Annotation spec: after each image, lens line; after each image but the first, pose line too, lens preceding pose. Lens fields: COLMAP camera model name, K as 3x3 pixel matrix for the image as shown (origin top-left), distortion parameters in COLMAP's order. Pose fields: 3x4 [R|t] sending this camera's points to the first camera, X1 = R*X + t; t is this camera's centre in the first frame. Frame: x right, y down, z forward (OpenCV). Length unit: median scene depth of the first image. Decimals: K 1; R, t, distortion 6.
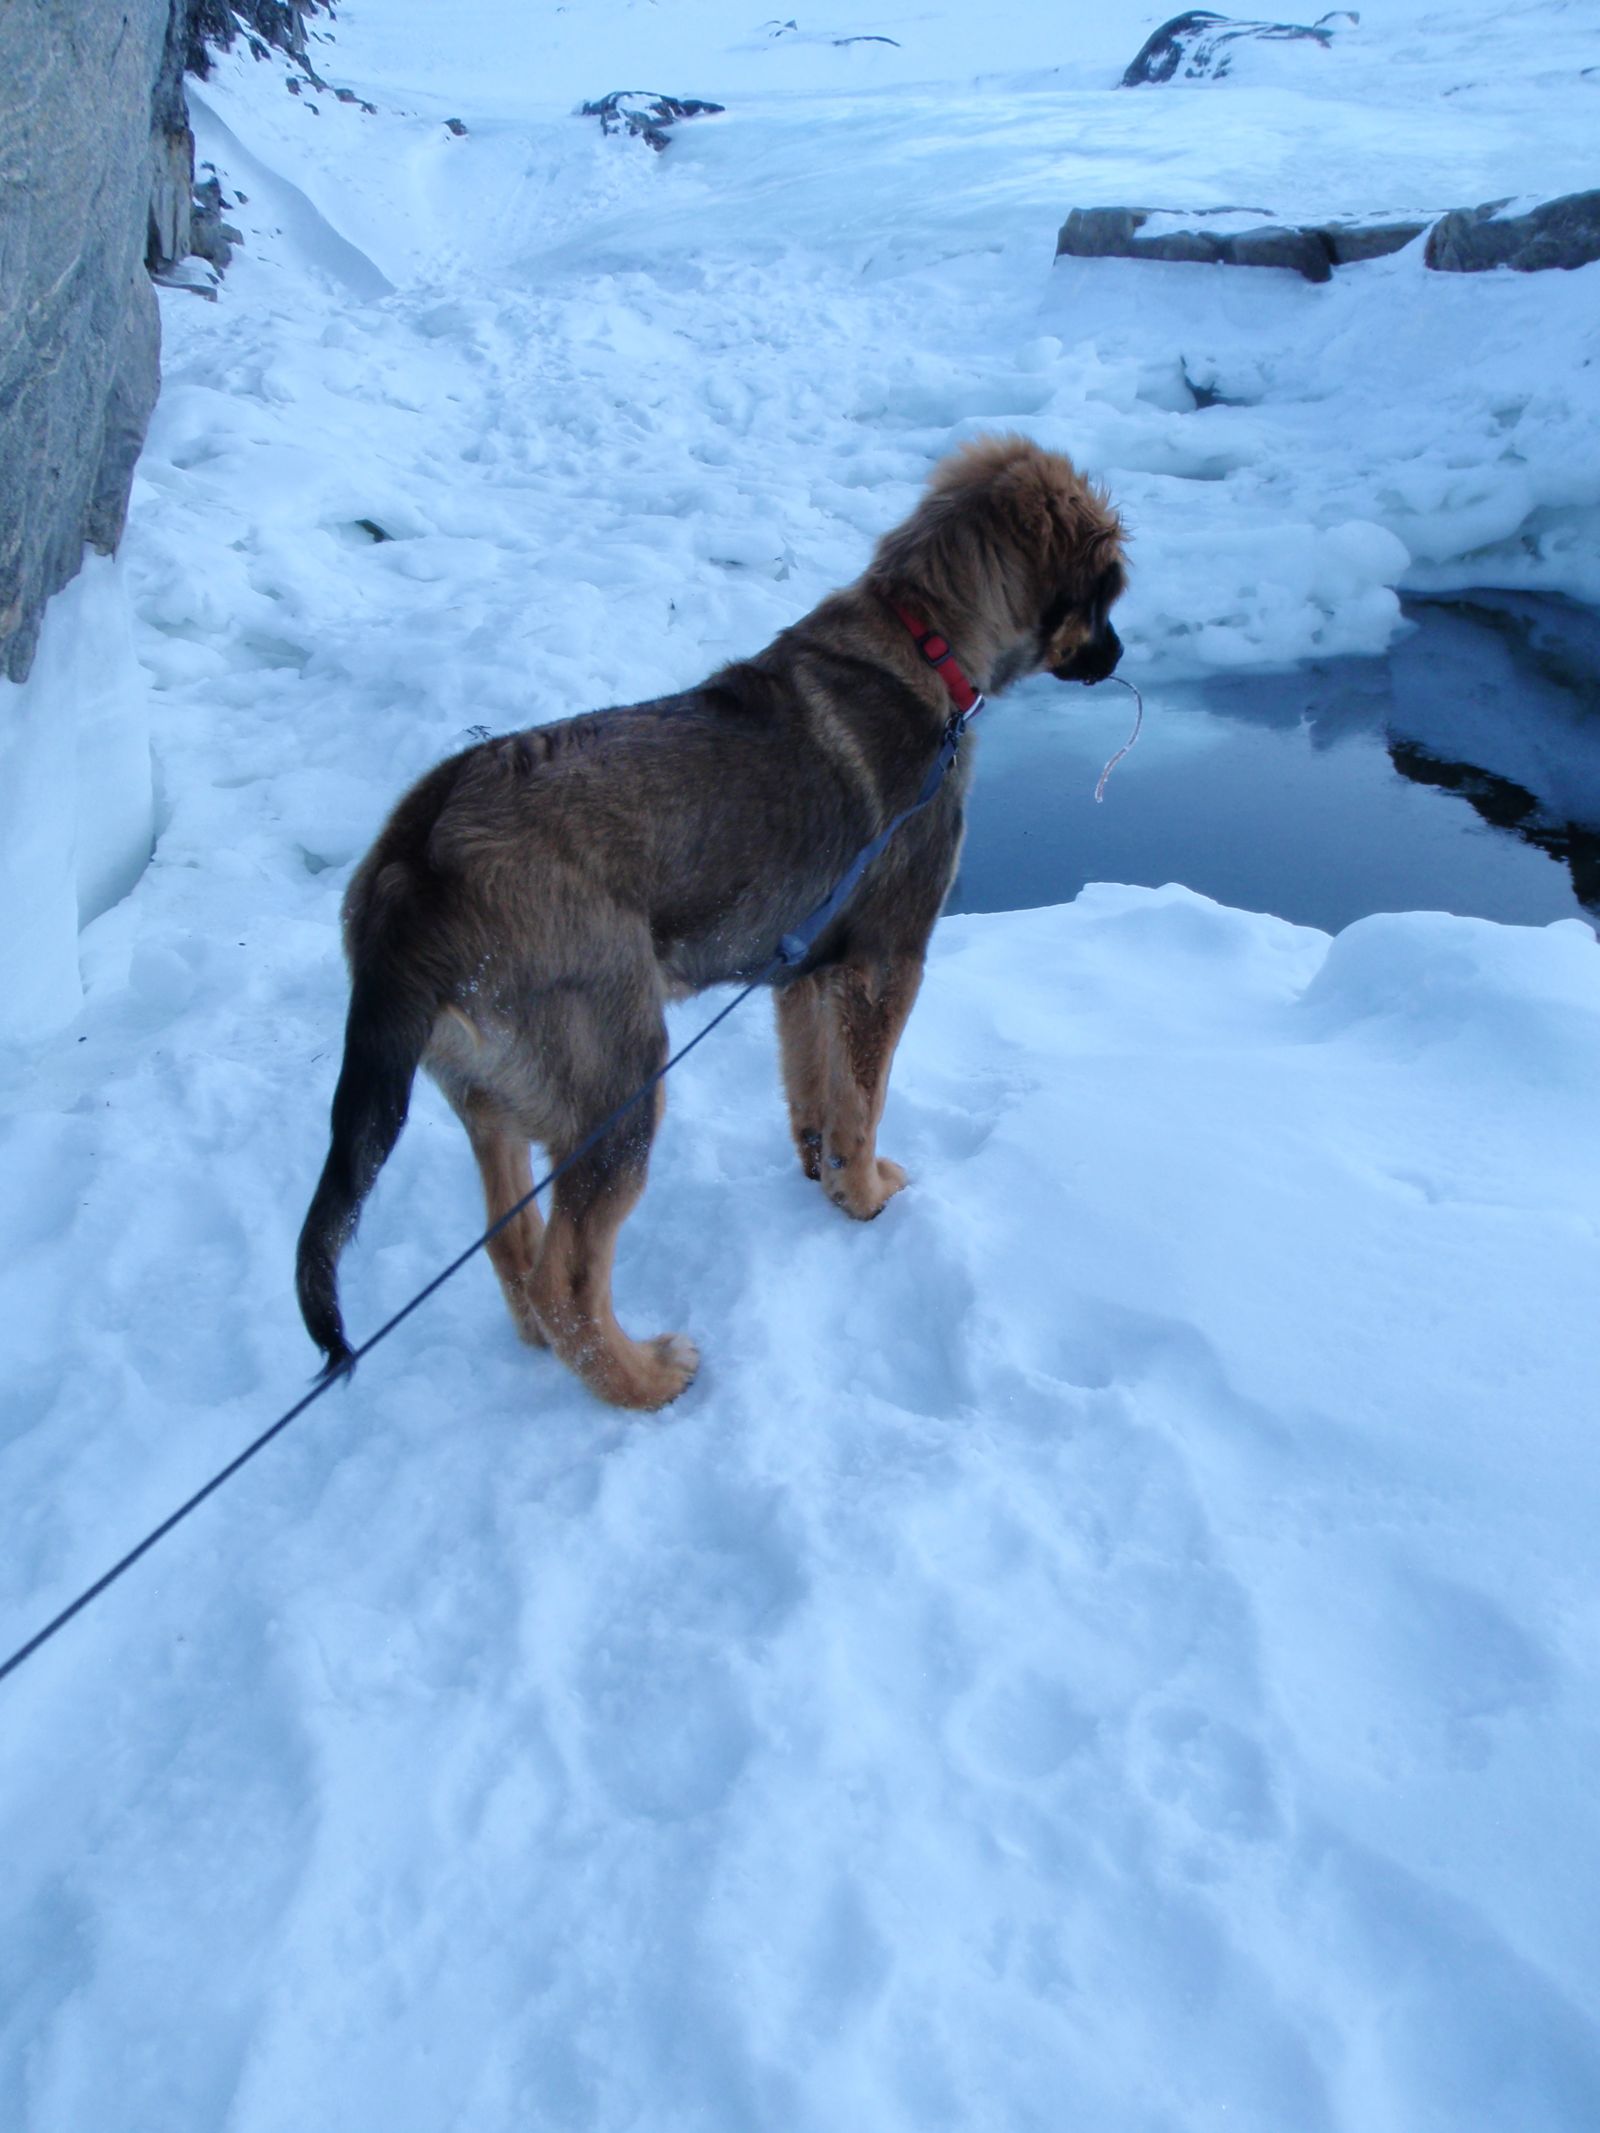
lens RADIAL K [[1780.4, 0, 842.0], [0, 1780.4, 1061.6], [0, 0, 1]] dist [-0.065662, 0.040981]
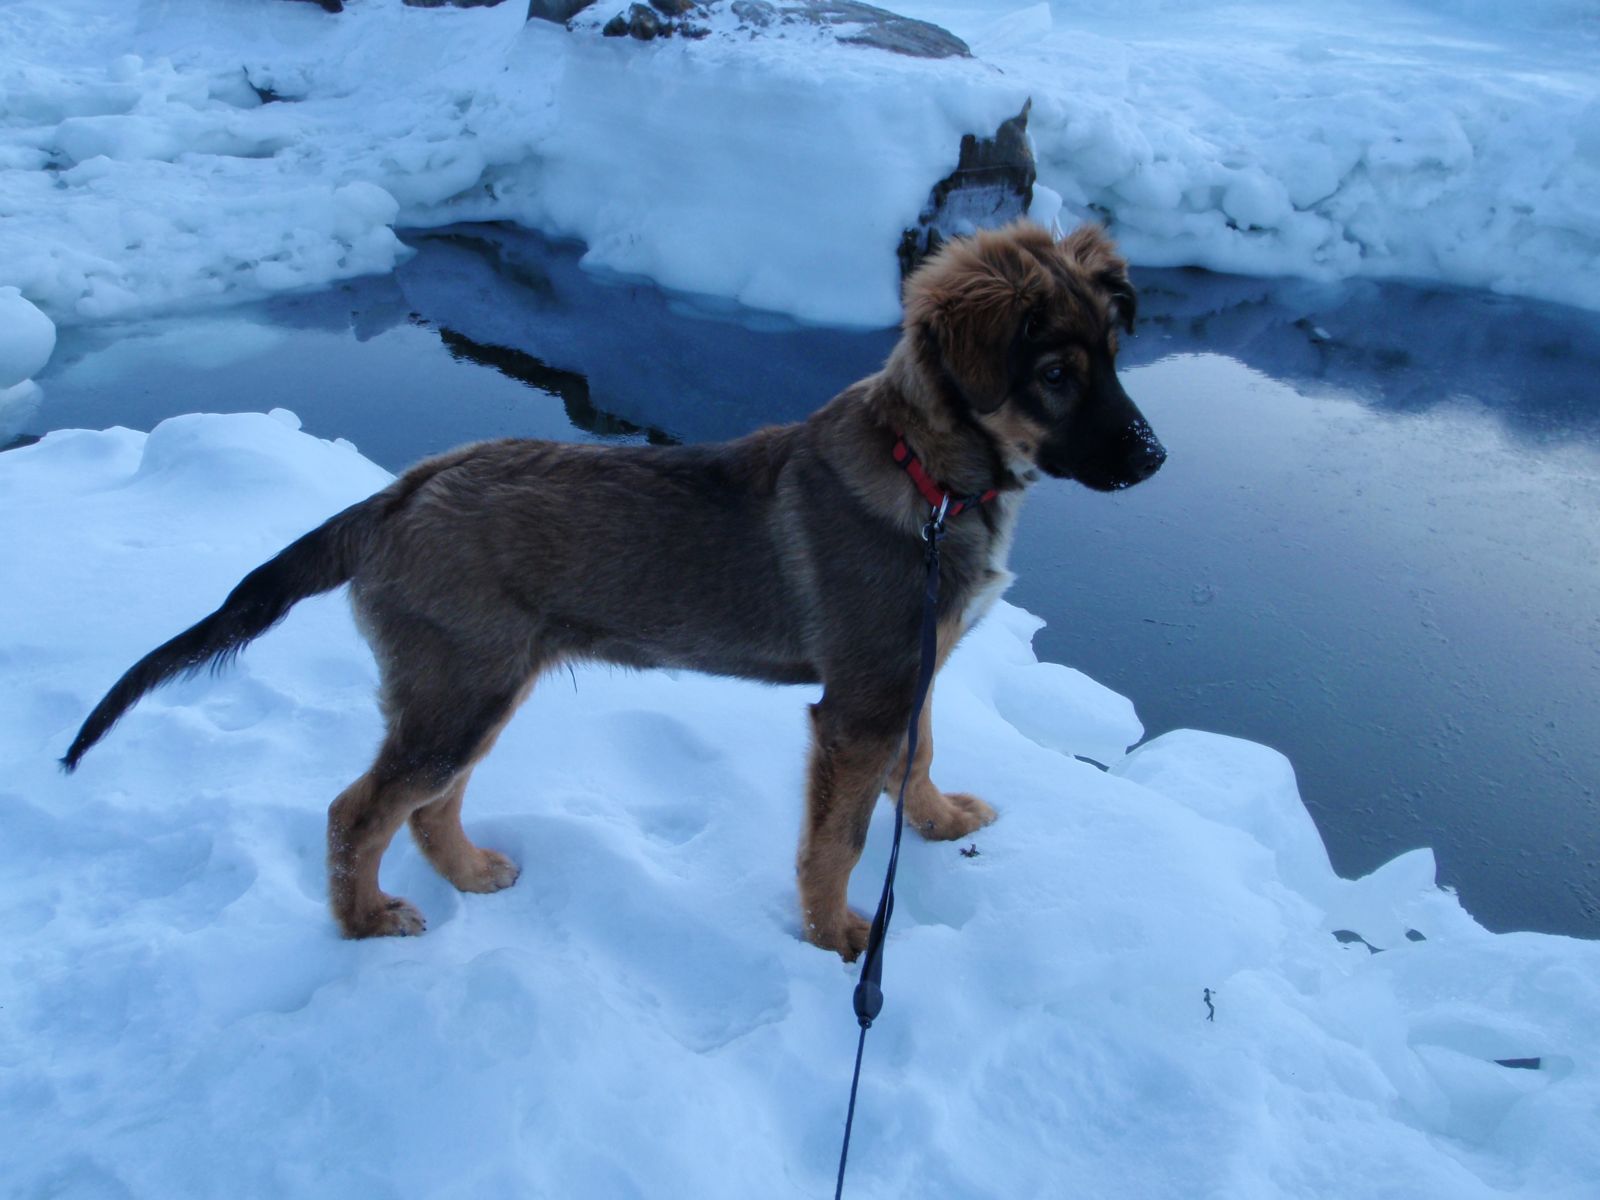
lens RADIAL K [[1335.5, 0, 798.7], [0, 1335.5, 577.3], [0, 0, 1]] dist [-0.065662, 0.040981]
pose [[0.876269, -0.173067, 0.449667, 0.044325], [0.173847, 0.983963, 0.039928, 0.025073], [-0.449366, 0.043185, 0.892303, -0.089610]]
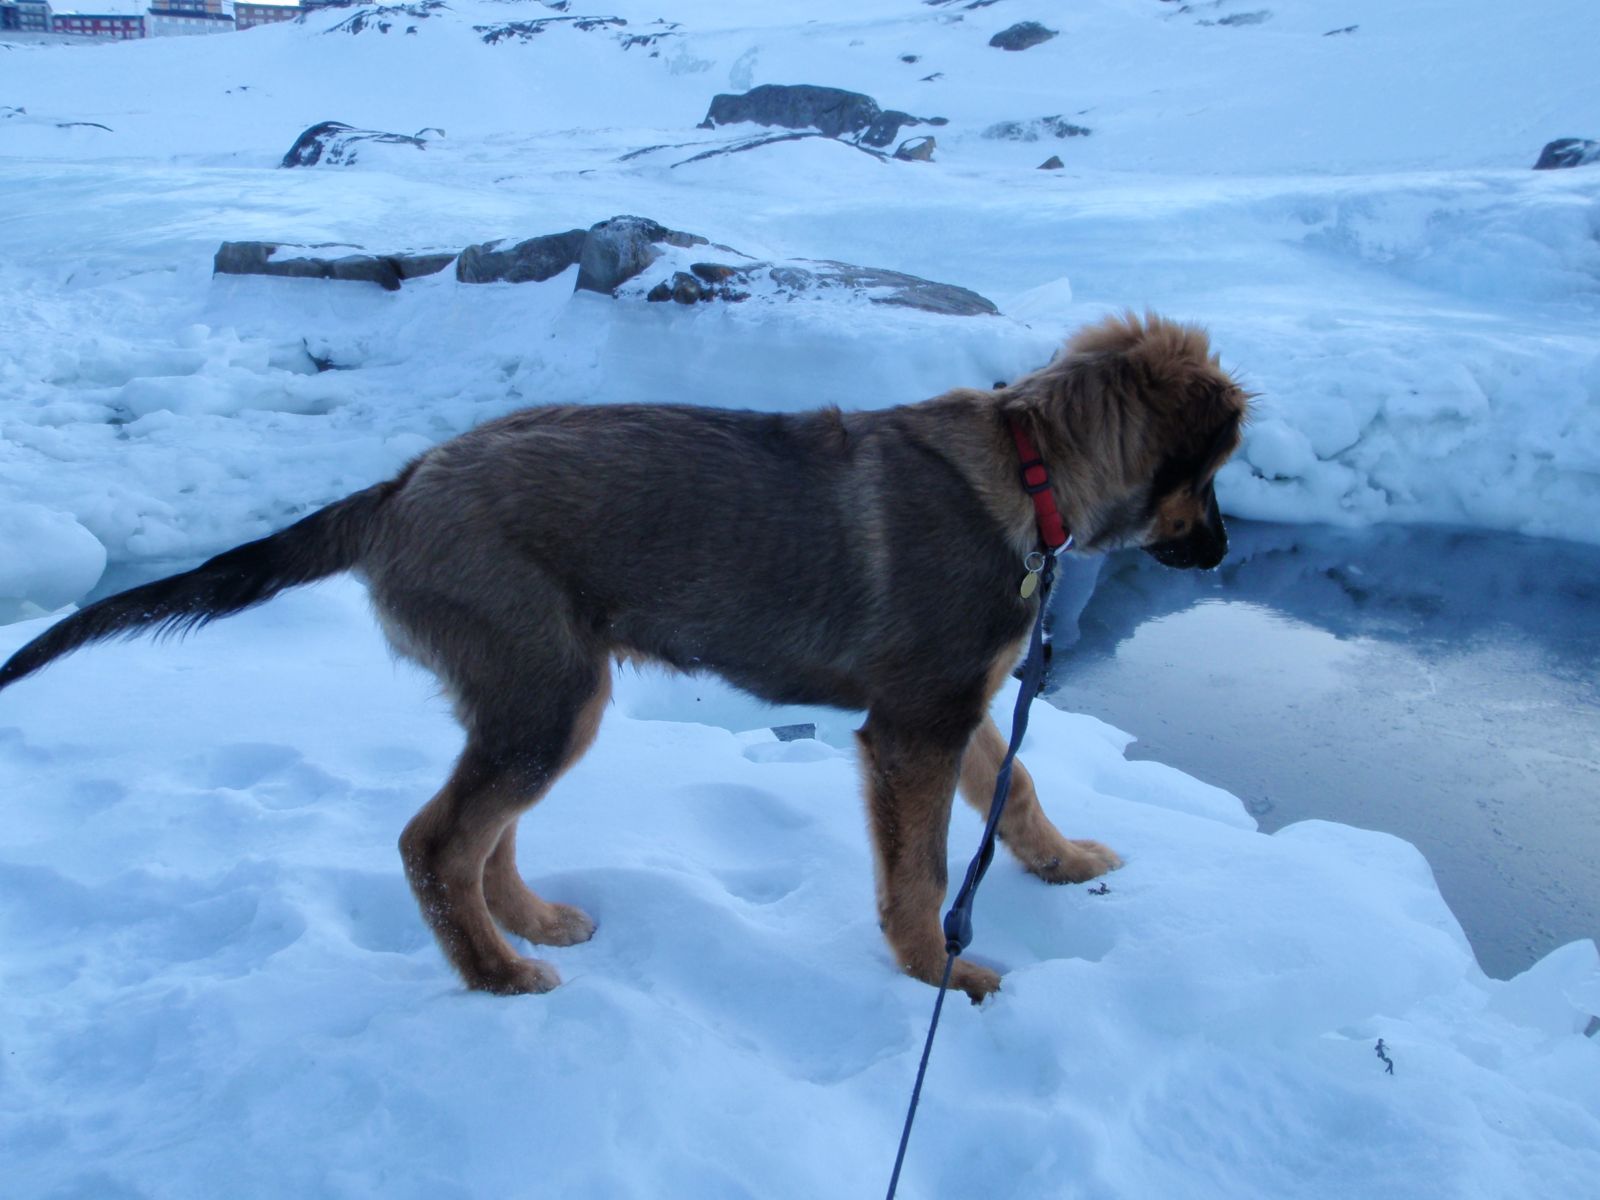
lens RADIAL K [[1335.5, 0, 798.7], [0, 1335.5, 577.3], [0, 0, 1]] dist [-0.065662, 0.040981]
pose [[0.884061, -0.072436, 0.461725, 0.037730], [0.169746, 0.970219, -0.172802, 0.047091], [-0.435457, 0.231144, 0.870029, -0.077263]]
